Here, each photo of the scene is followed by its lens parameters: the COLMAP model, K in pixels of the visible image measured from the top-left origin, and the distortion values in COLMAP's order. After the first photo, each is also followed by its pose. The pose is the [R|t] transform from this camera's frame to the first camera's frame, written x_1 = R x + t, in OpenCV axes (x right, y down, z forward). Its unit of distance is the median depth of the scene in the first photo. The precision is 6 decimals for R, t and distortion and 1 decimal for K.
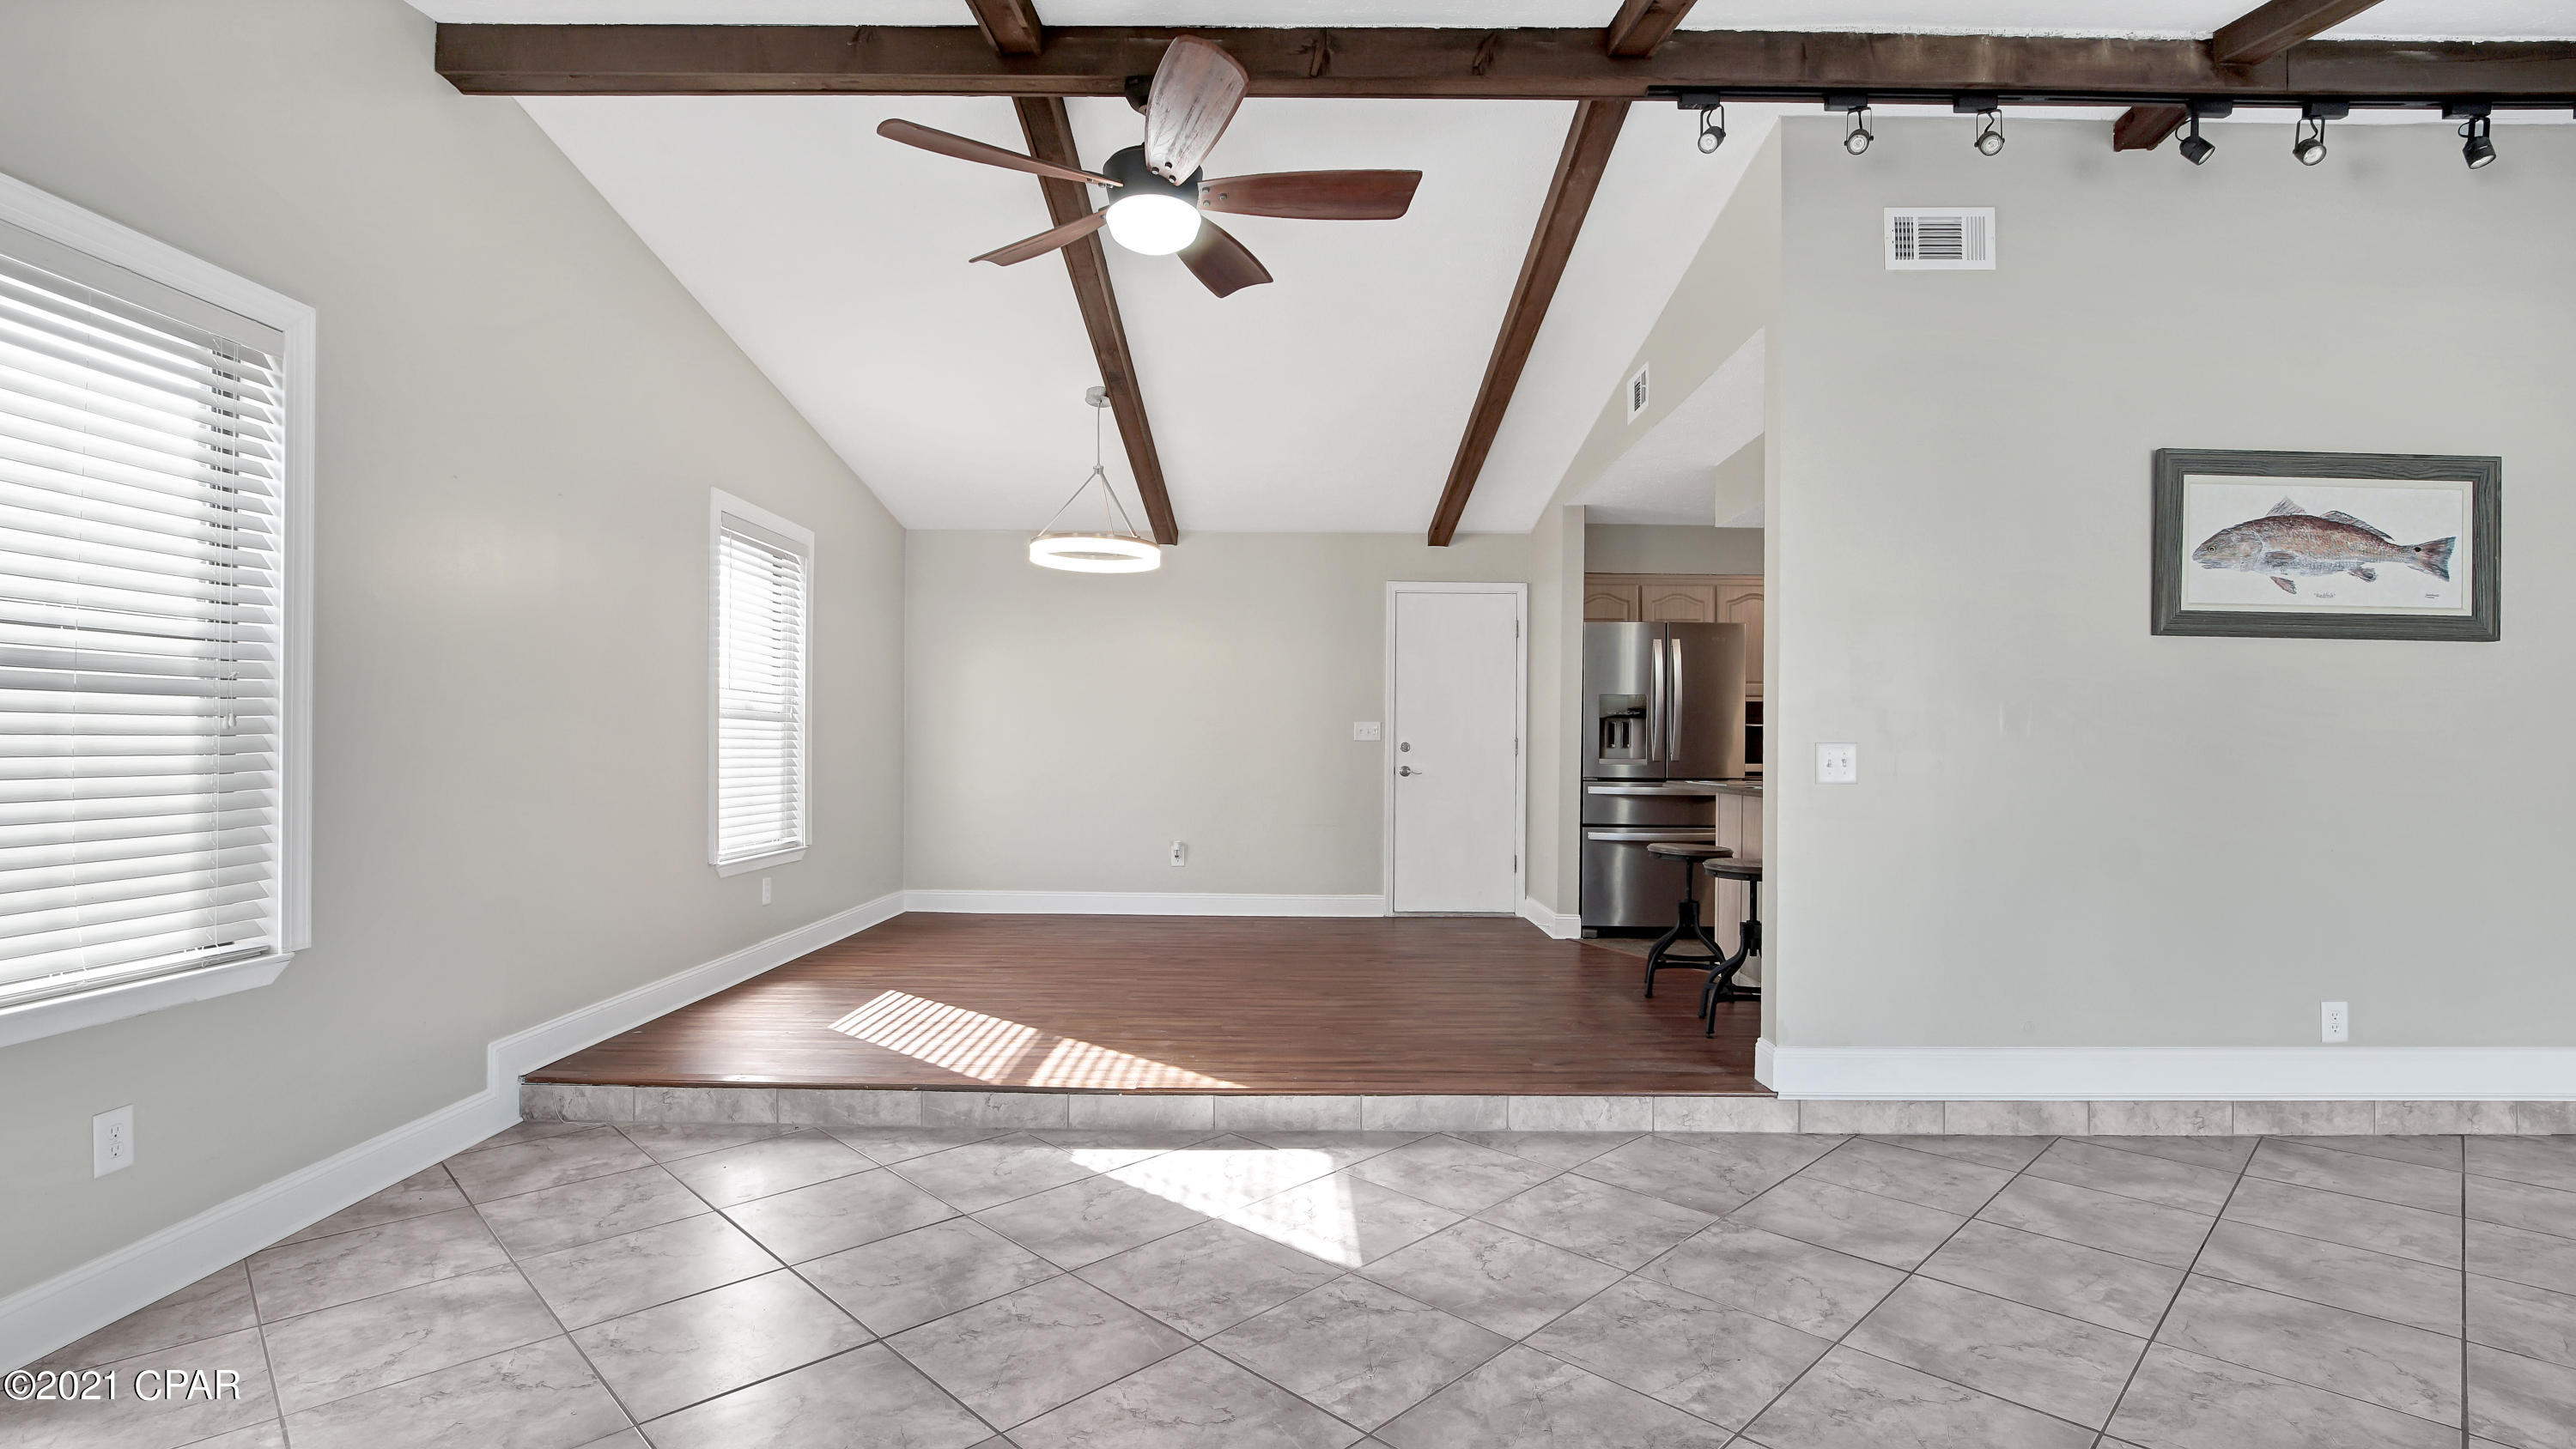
lens RADIAL K [[1188.0, 0, 1288.0], [0, 1188.0, 724.5], [0, 0, 1]] dist [-0.018542, -0.000104]
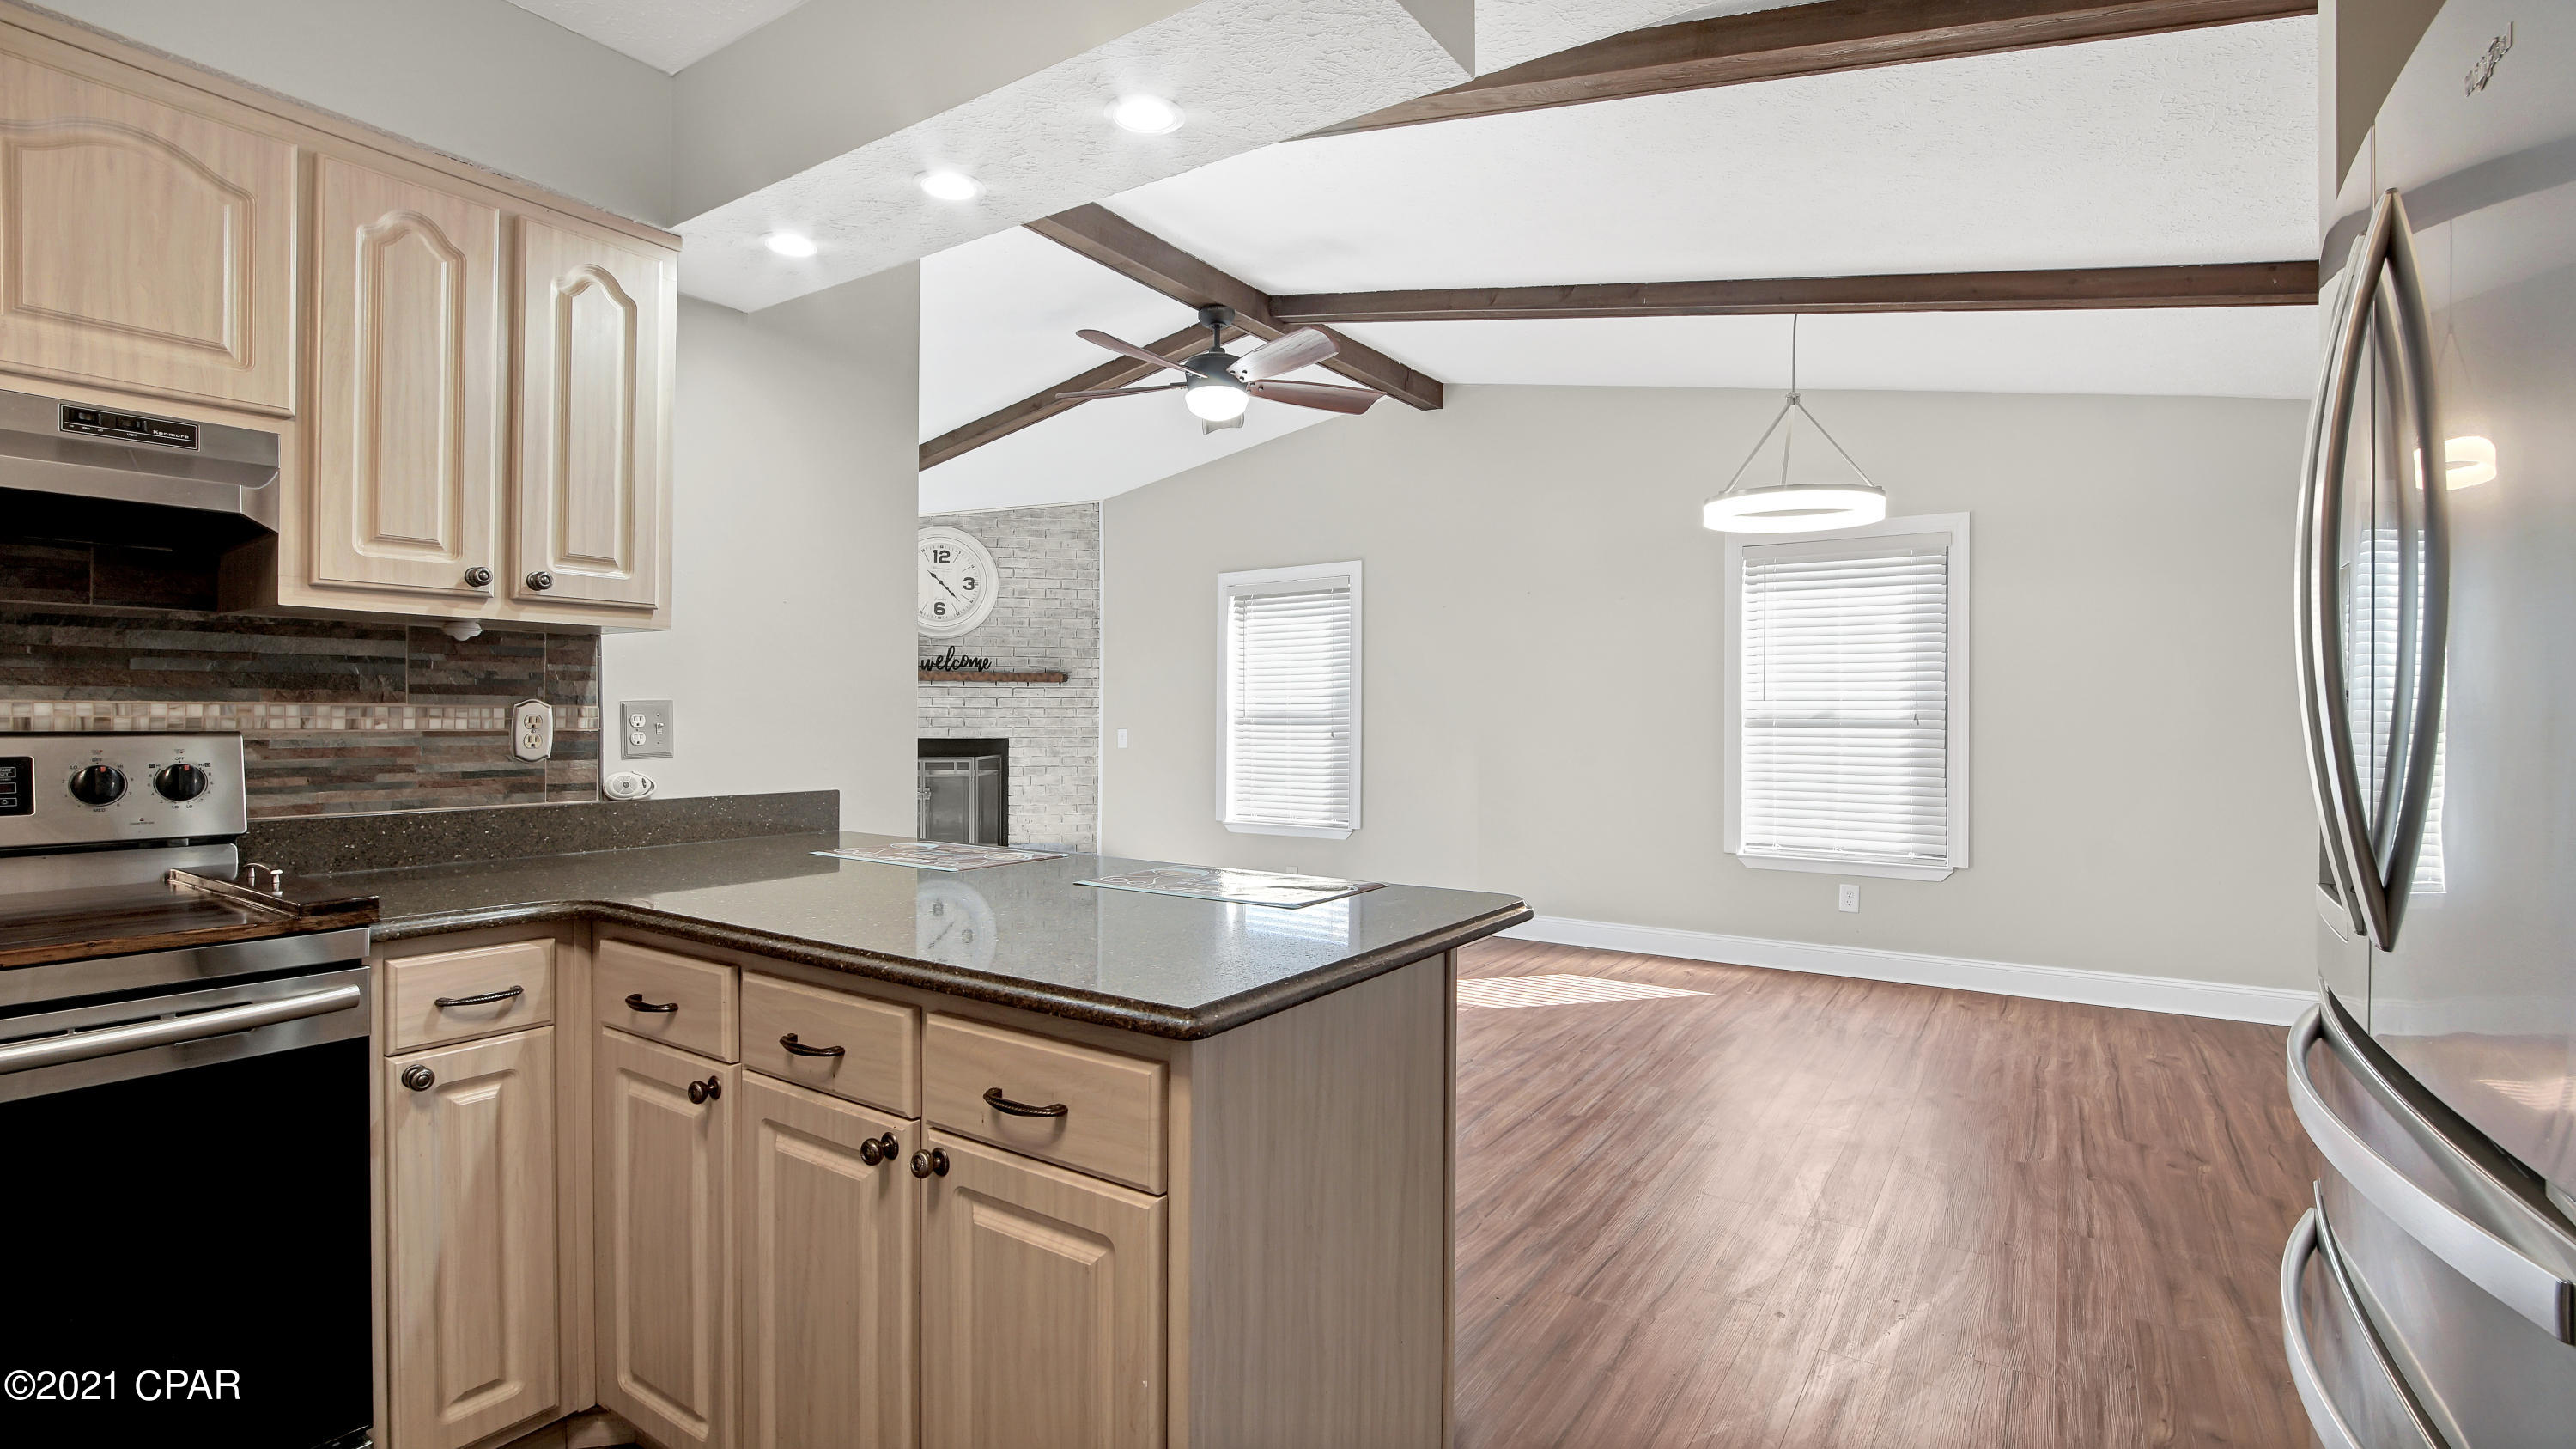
lens RADIAL K [[1174.0, 0, 1266.1], [0, 1174.0, 700.9], [0, 0, 1]] dist [-0.000082, 0.000177]
pose [[-0.564520, -0.024043, -0.825069, 0.996762], [0.004733, 0.999465, -0.032363, 0.004991], [0.825406, -0.022175, -0.564104, 1.736273]]
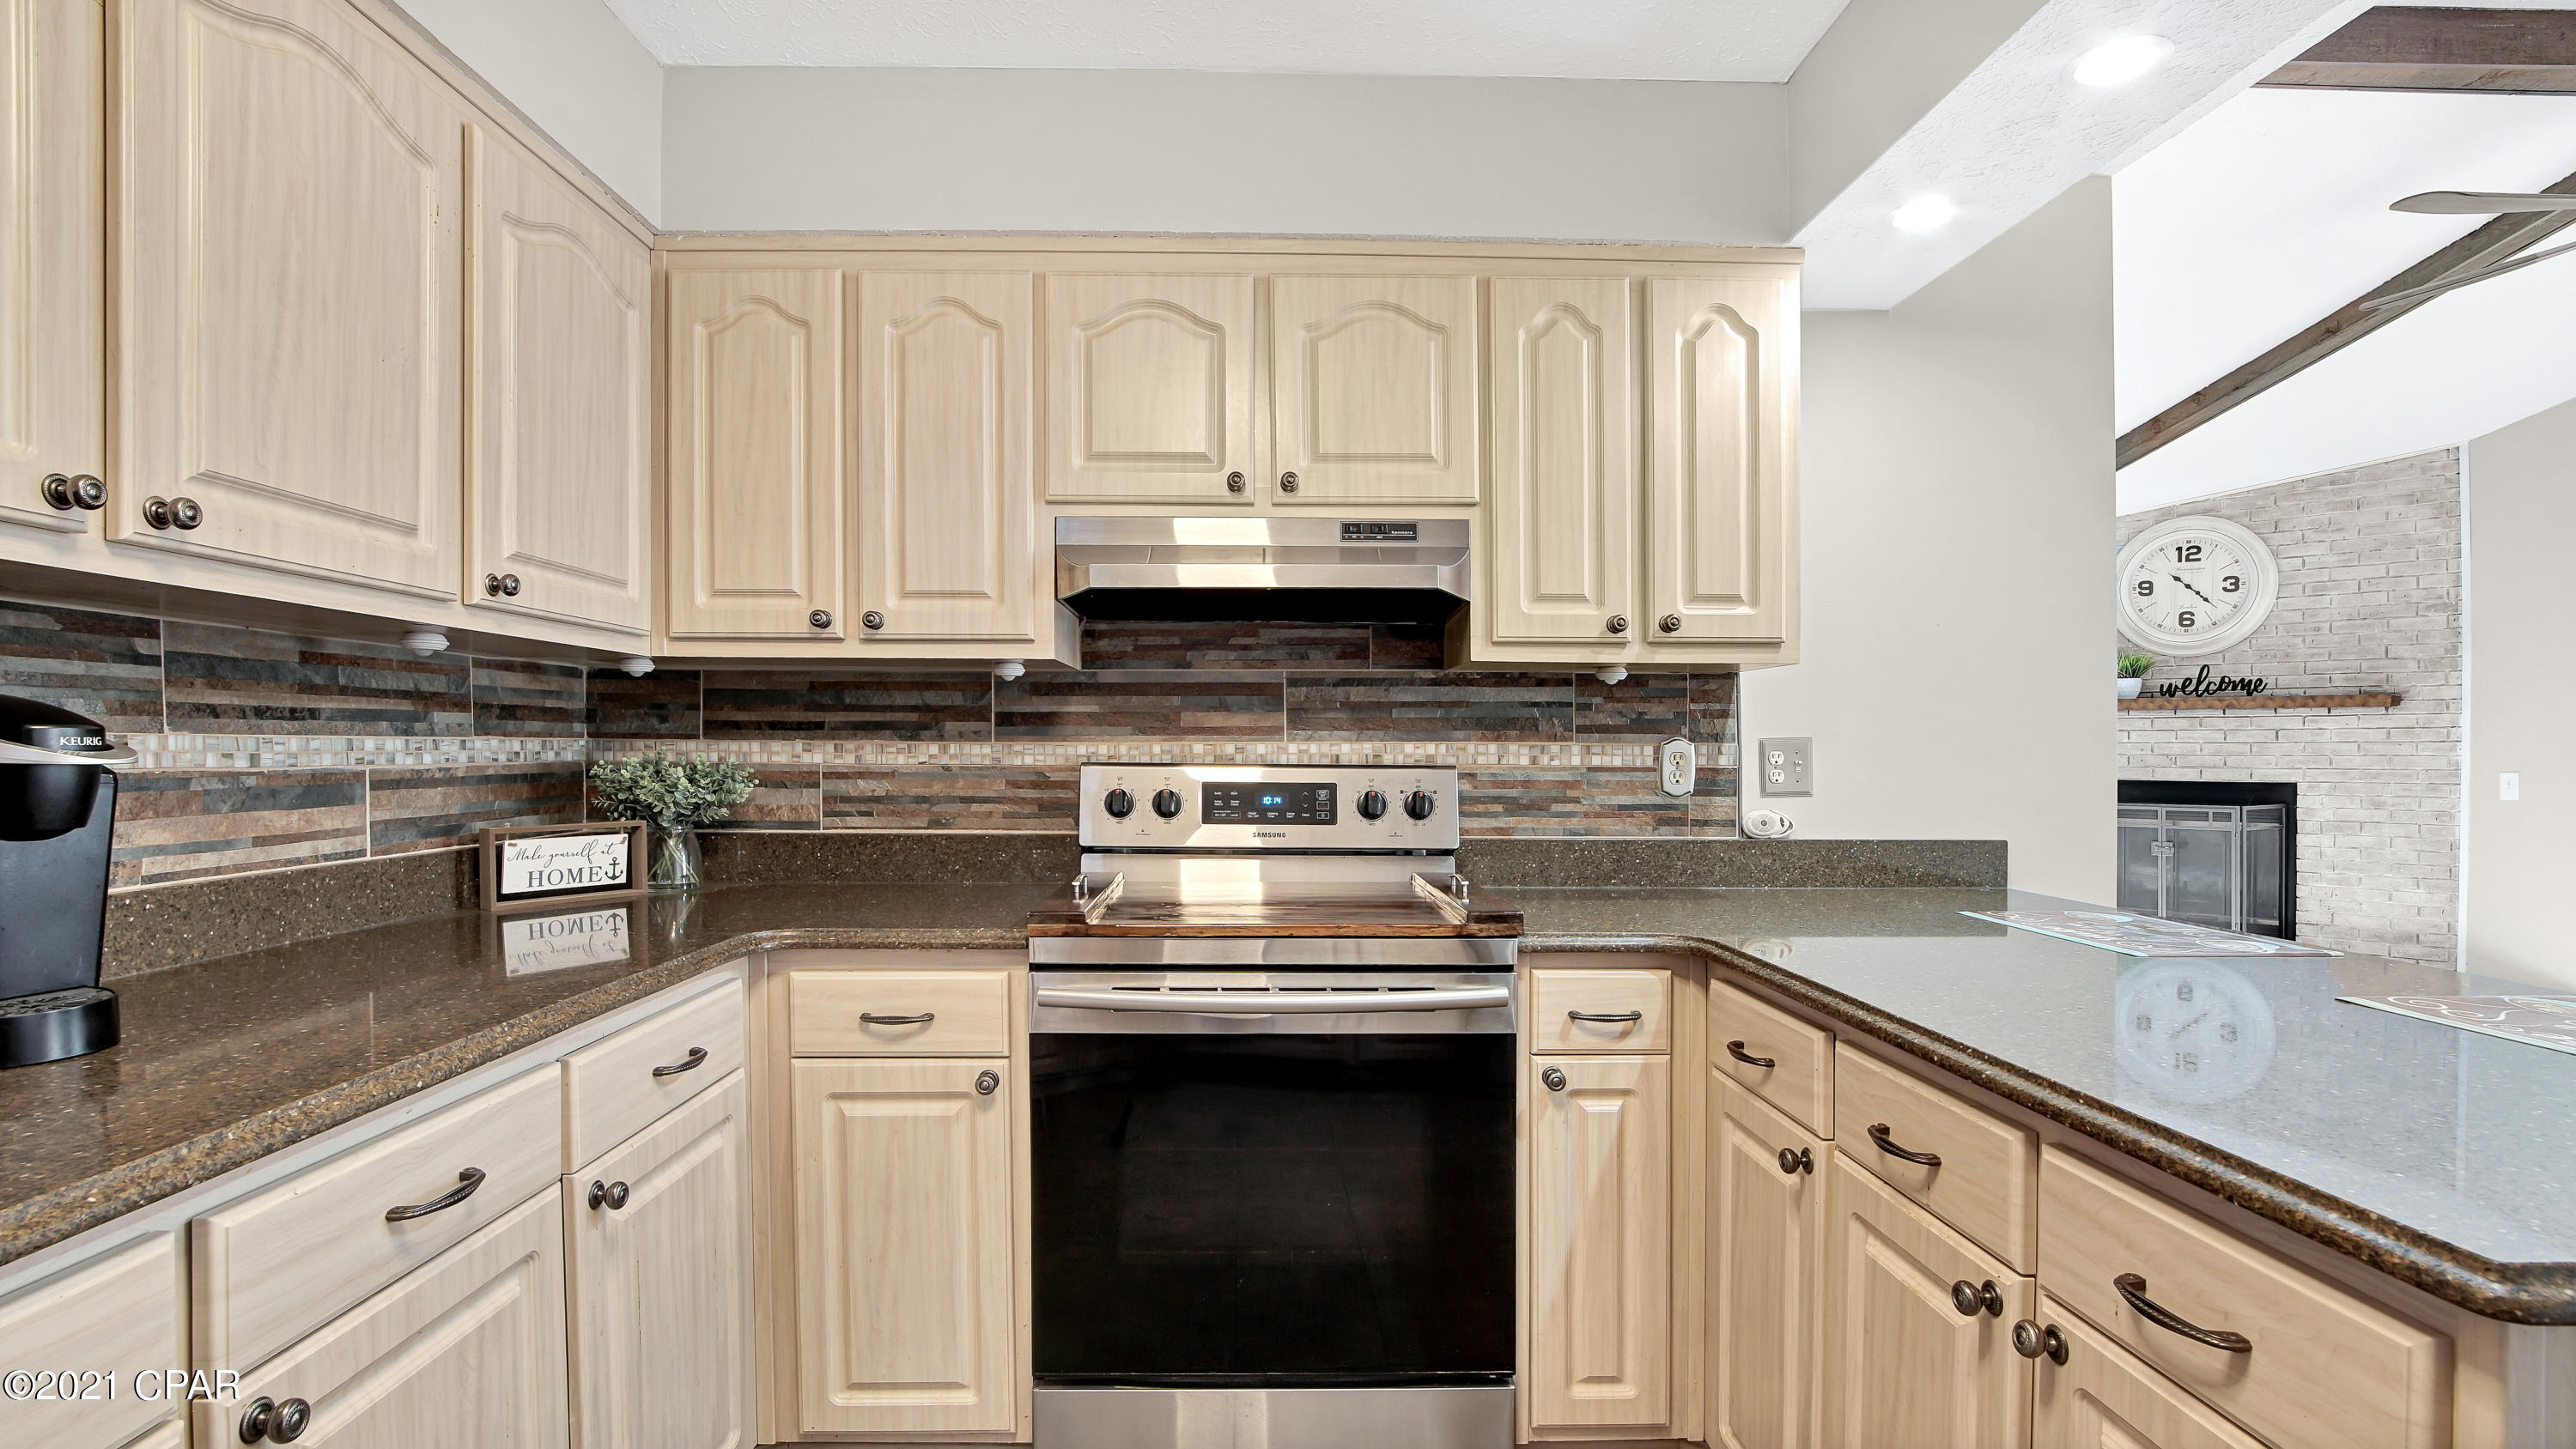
lens RADIAL K [[1193.0, 0, 1271.1], [0, 1193.0, 750.1], [0, 0, 1]] dist [-0.023396, 0.005399]
pose [[-0.999523, -0.013964, -0.027549, 0.950079], [-0.013481, 0.999753, -0.017647, 0.003967], [0.027789, -0.017267, -0.999465, 1.719136]]
